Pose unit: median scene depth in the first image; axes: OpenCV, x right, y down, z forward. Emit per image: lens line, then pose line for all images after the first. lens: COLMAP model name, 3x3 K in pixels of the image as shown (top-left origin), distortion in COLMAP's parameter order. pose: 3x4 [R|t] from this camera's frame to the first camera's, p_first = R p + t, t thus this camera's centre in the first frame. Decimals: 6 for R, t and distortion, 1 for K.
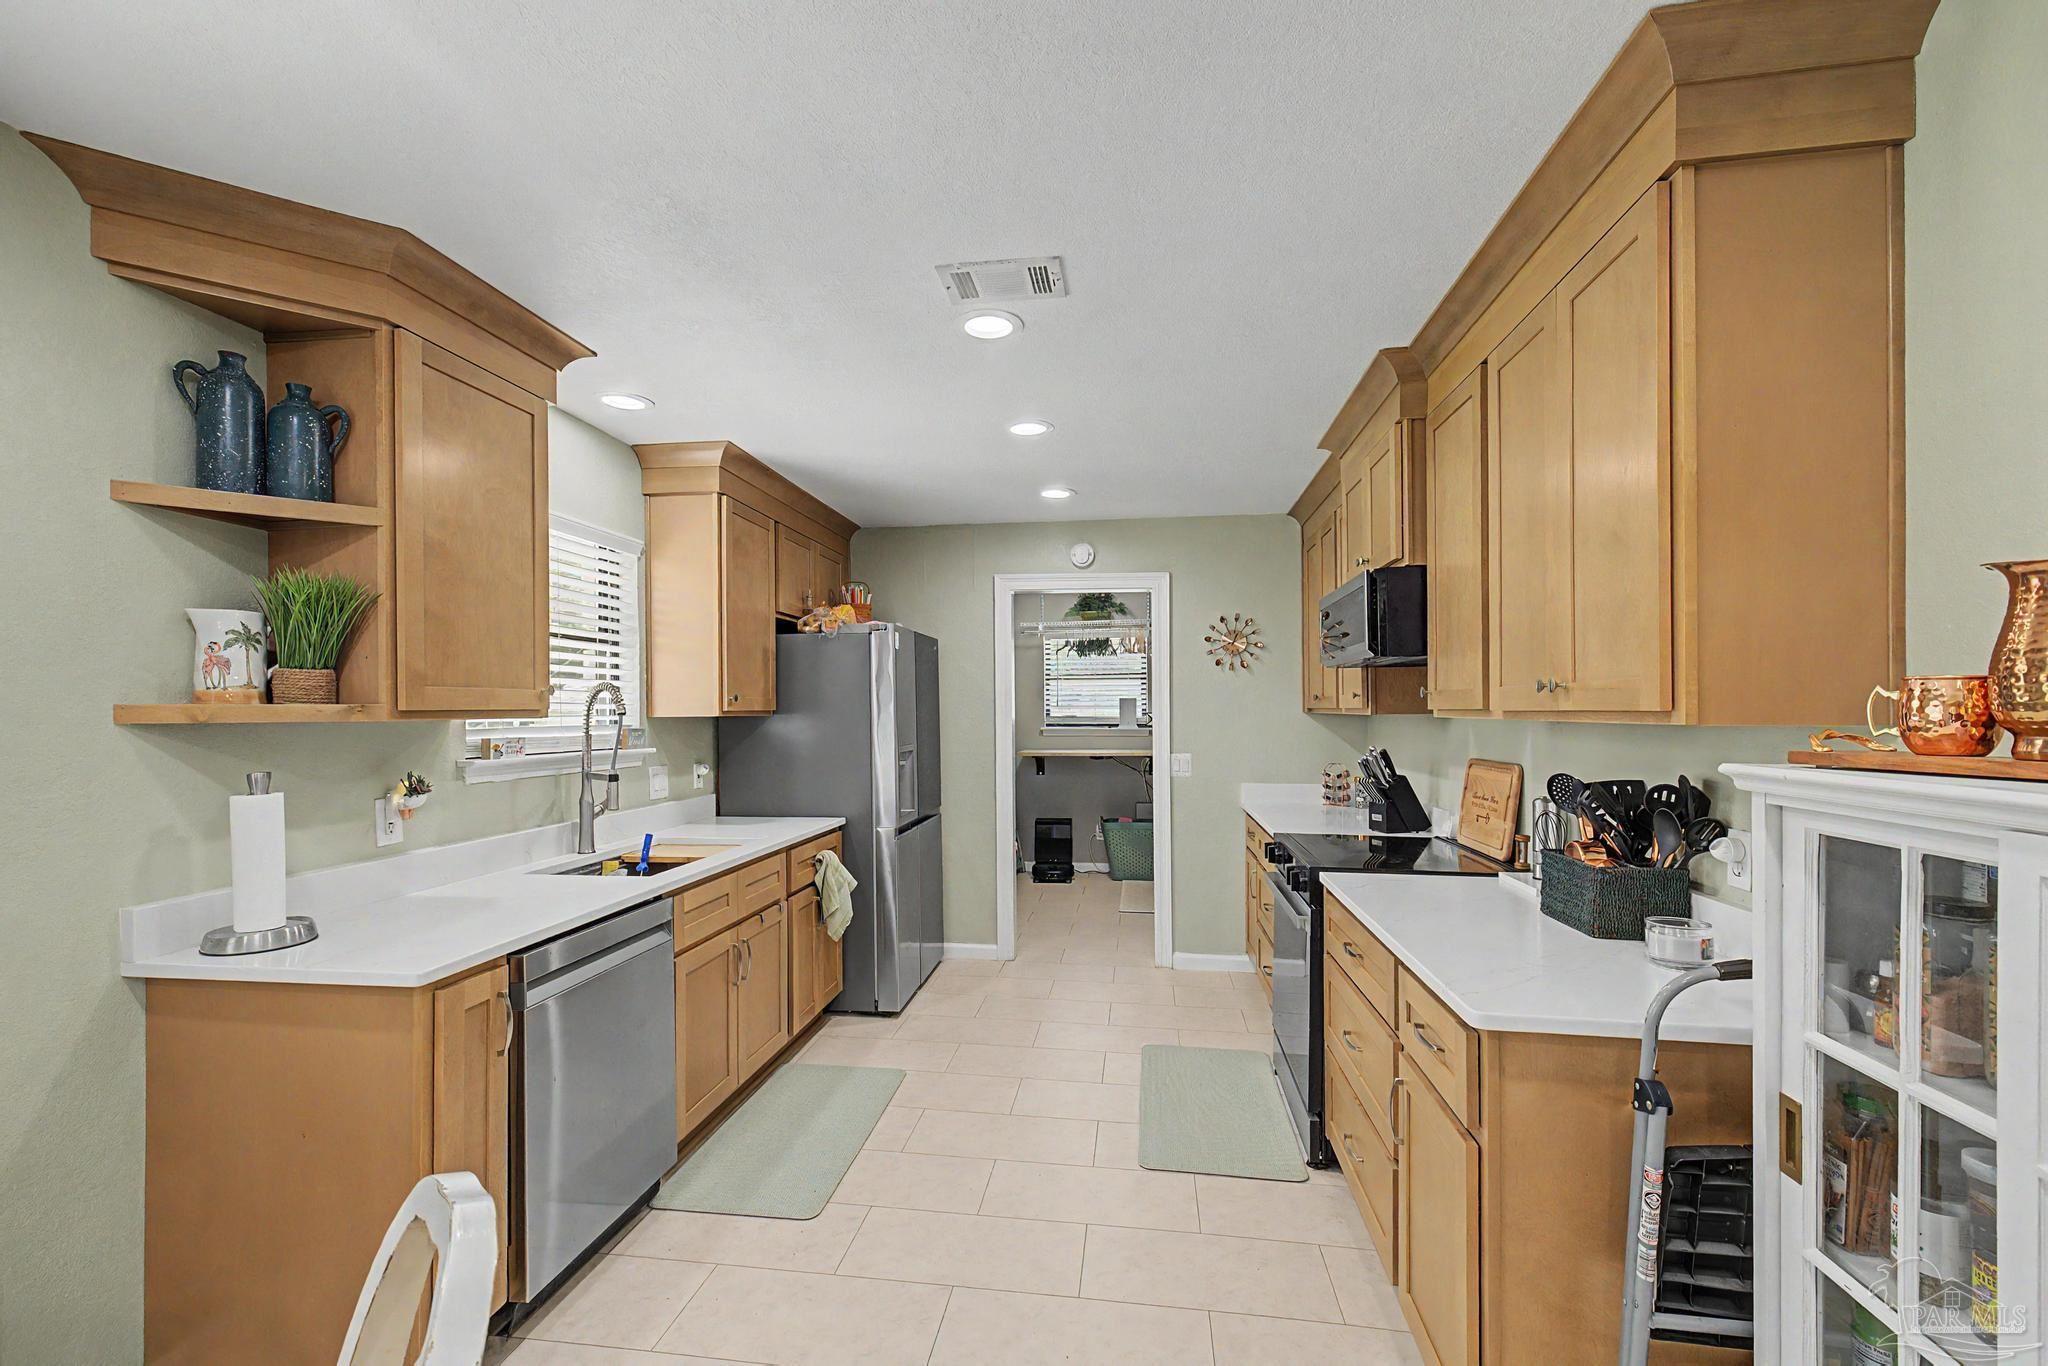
lens RADIAL K [[877.4, 0, 1012.0], [0, 877.4, 711.3], [0, 0, 1]] dist [0.018602, -0.000191]
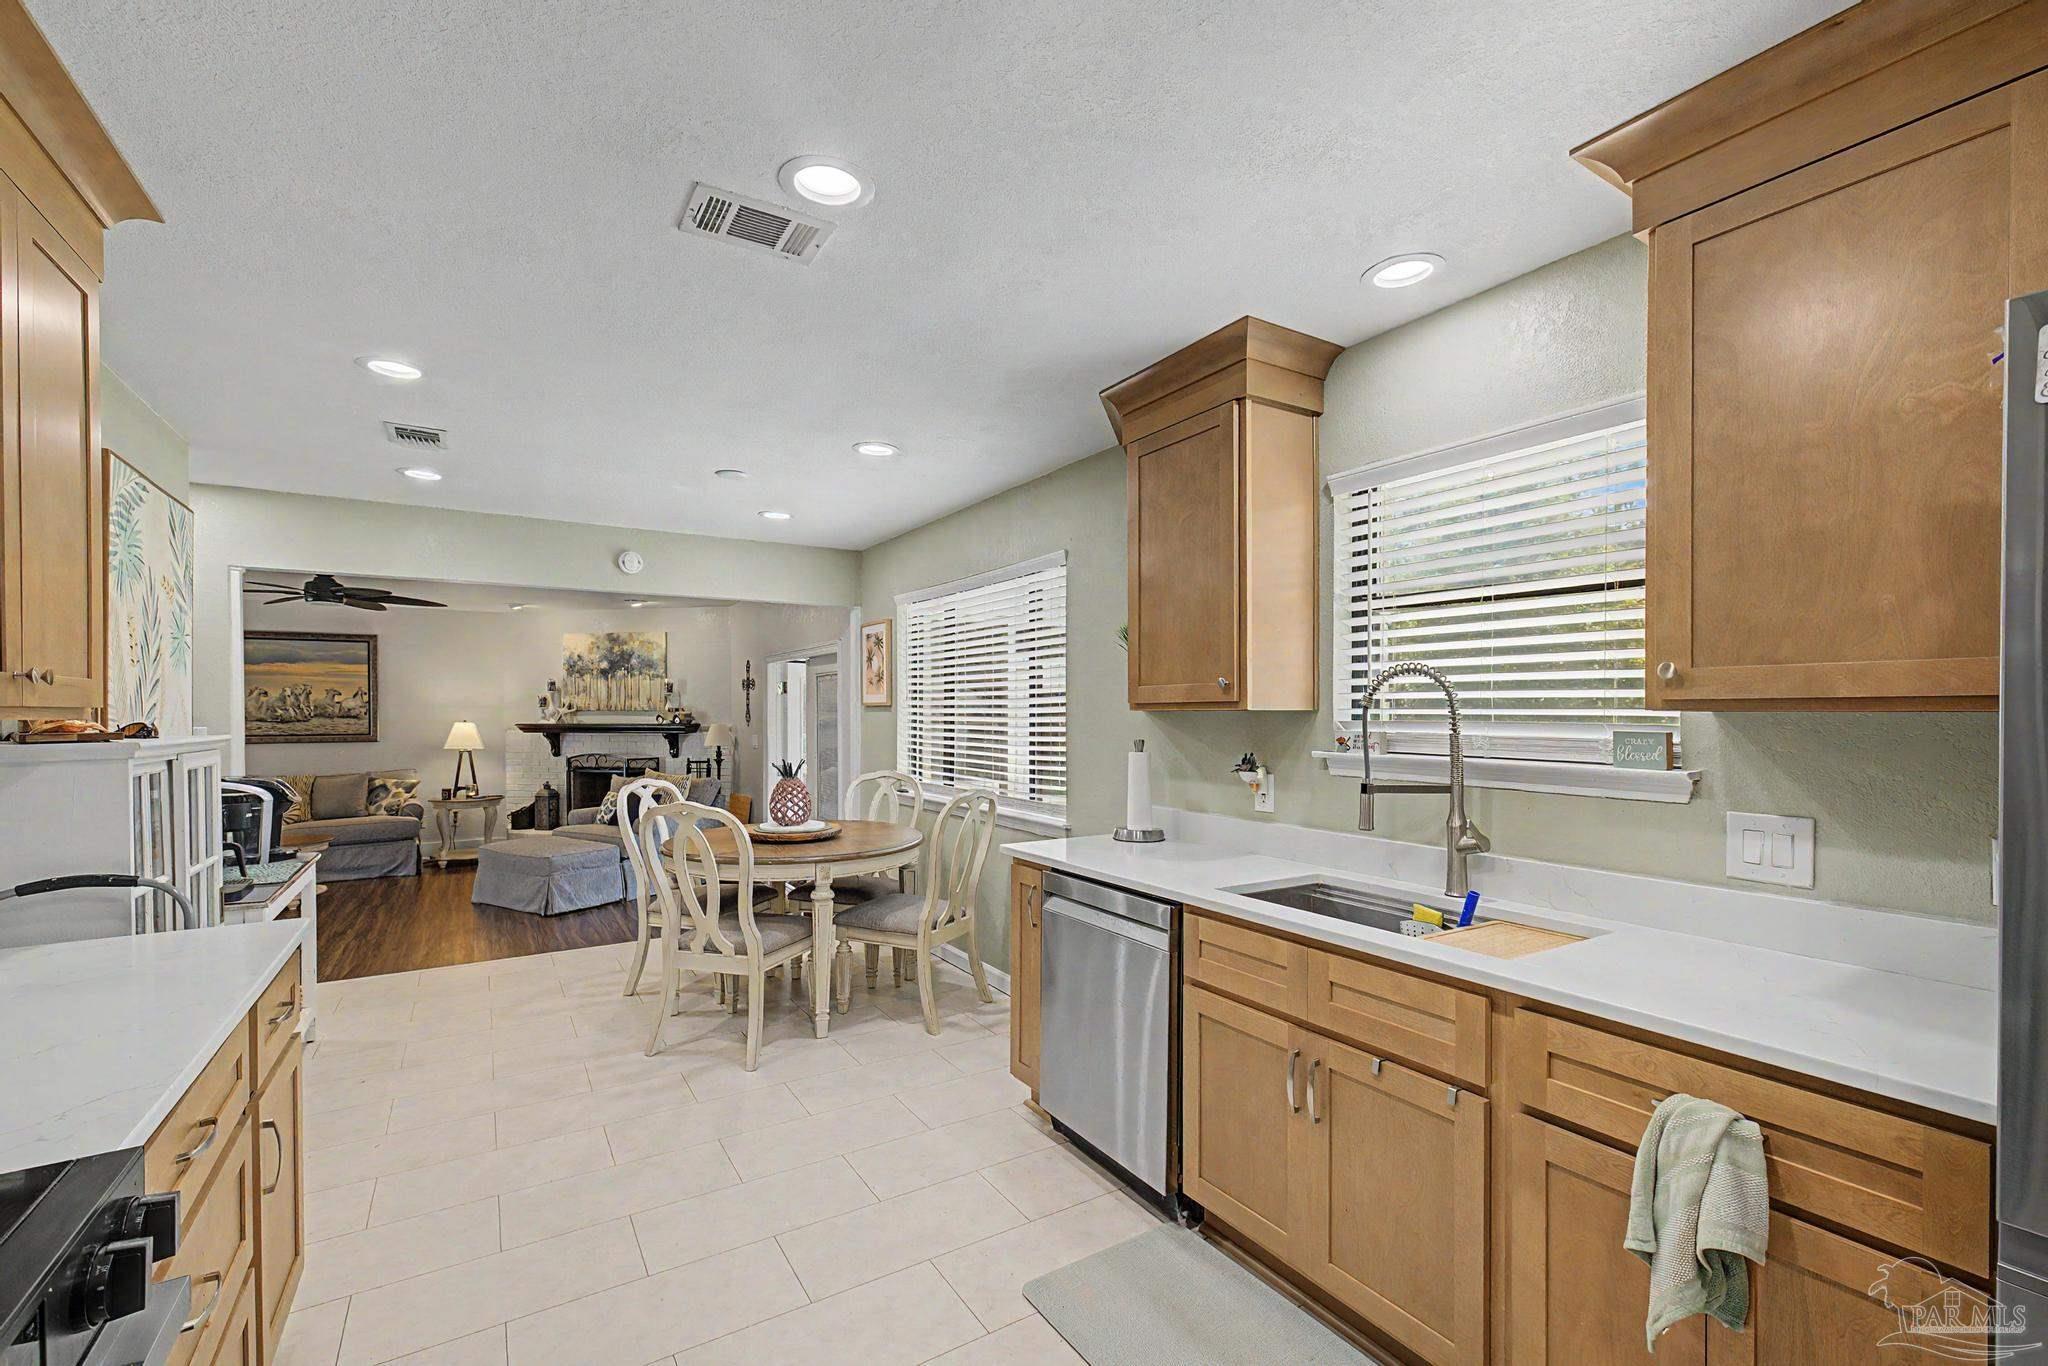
lens RADIAL K [[877.4, 0, 1012.0], [0, 877.4, 711.3], [0, 0, 1]] dist [0.018602, -0.000191]
pose [[-0.769259, 0.007889, -0.638888, 0.327232], [0.001497, 0.999943, 0.010545, -0.001025], [0.638935, 0.007156, -0.769227, 1.642648]]
